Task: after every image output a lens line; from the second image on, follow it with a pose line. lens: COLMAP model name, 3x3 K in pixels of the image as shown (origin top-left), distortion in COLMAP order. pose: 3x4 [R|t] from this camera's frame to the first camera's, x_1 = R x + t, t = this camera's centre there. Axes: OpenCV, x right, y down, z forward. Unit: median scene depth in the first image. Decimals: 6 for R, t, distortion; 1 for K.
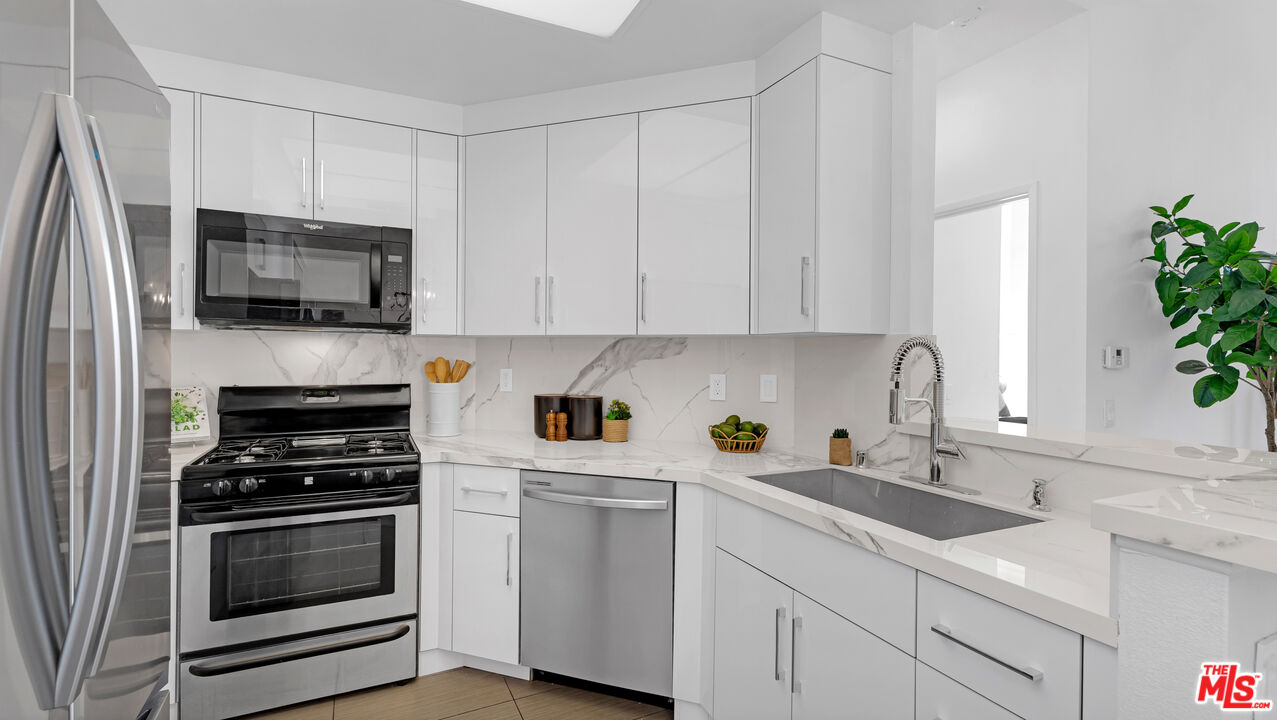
lens RADIAL K [[570.0, 0, 638.5], [0, 570.0, 360.0], [0, 0, 1]] dist [-0.001078, 0.000050]
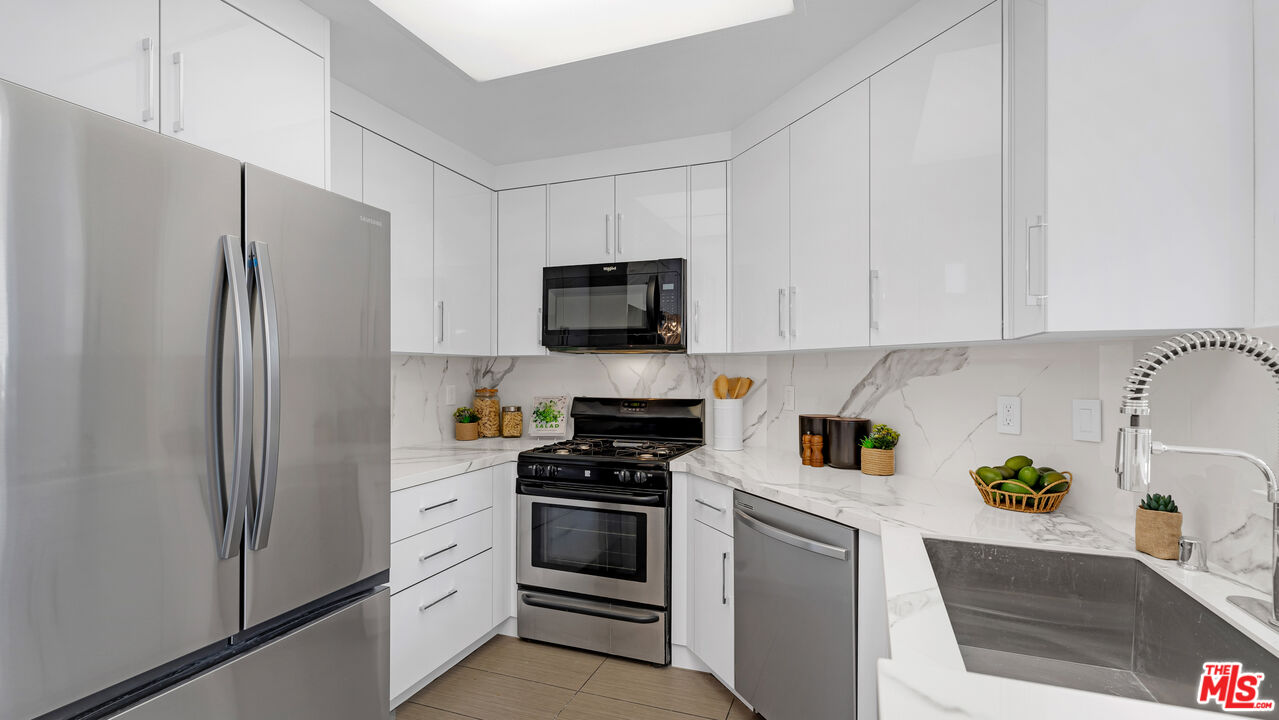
lens RADIAL K [[577.1, 0, 644.7], [0, 577.1, 372.3], [0, 0, 1]] dist [0.000465, 0.000239]
pose [[0.692649, -0.006650, -0.721244, 0.351461], [-0.001003, 0.999948, -0.010183, 0.002138], [0.721274, 0.007776, 0.692606, 0.176339]]
